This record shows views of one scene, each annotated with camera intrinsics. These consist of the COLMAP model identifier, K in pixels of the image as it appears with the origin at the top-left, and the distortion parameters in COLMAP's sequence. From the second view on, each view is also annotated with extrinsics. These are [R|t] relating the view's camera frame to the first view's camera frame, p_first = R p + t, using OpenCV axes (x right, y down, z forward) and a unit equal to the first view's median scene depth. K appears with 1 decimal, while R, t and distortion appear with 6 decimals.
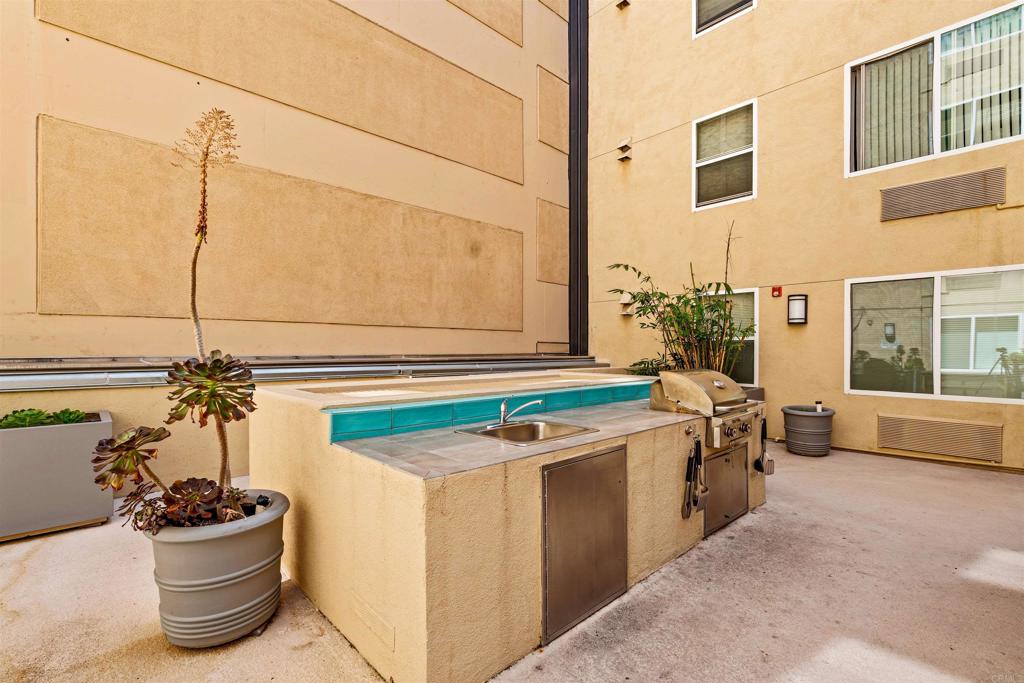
lens RADIAL K [[453.4, 0, 514.1], [0, 453.4, 346.1], [0, 0, 1]] dist [-0.005001, -0.000228]
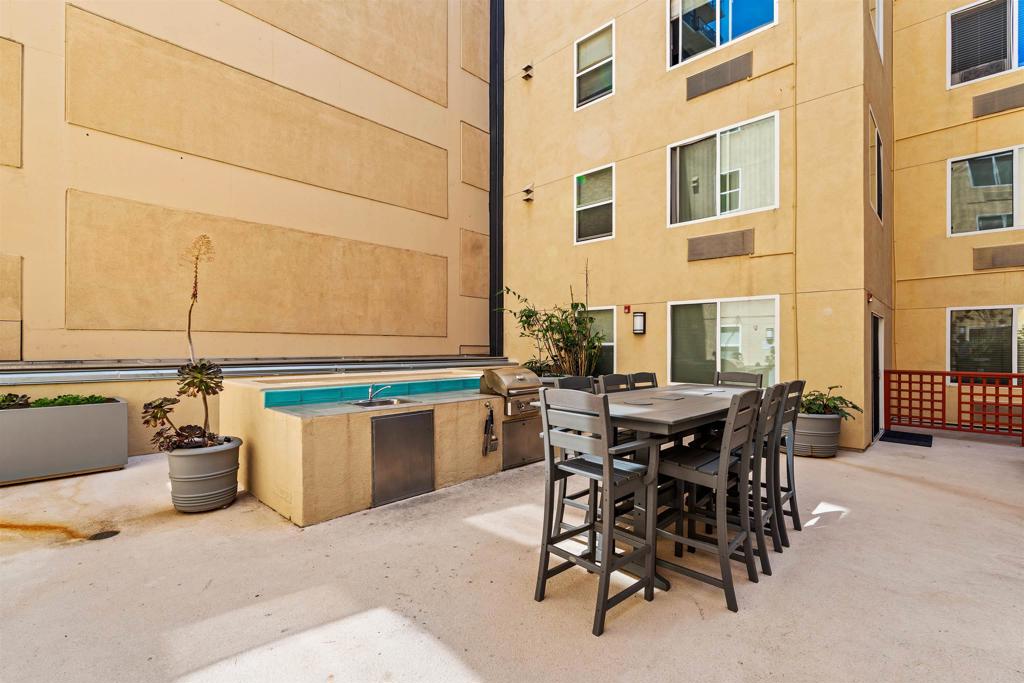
lens RADIAL K [[450.1, 0, 513.0], [0, 450.1, 341.9], [0, 0, 1]] dist [-0.004321, -0.000352]
pose [[0.998670, 0.001737, 0.051533, 0.204825], [-0.001494, 0.999988, -0.004762, -0.020079], [-0.051541, 0.004679, 0.998660, -0.355975]]
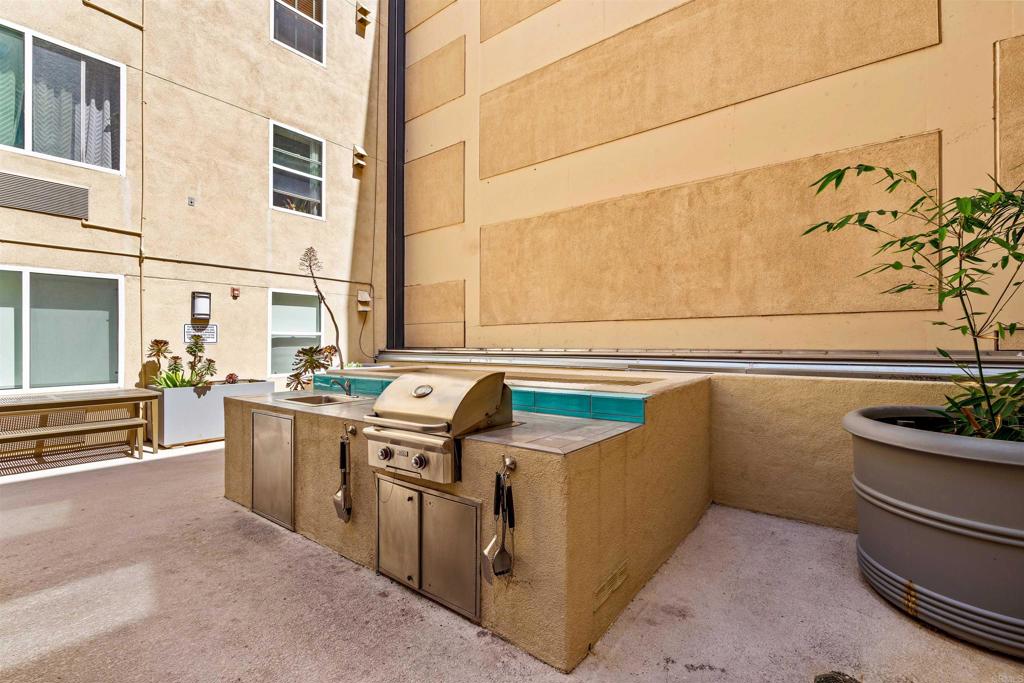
lens RADIAL K [[454.4, 0, 523.1], [0, 454.4, 337.8], [0, 0, 1]] dist [-0.001661, -0.000027]
pose [[0.167451, -0.011101, -0.985818, 0.715433], [0.010686, 0.999898, -0.009444, 0.002105], [0.985822, -0.008953, 0.167553, 0.622466]]
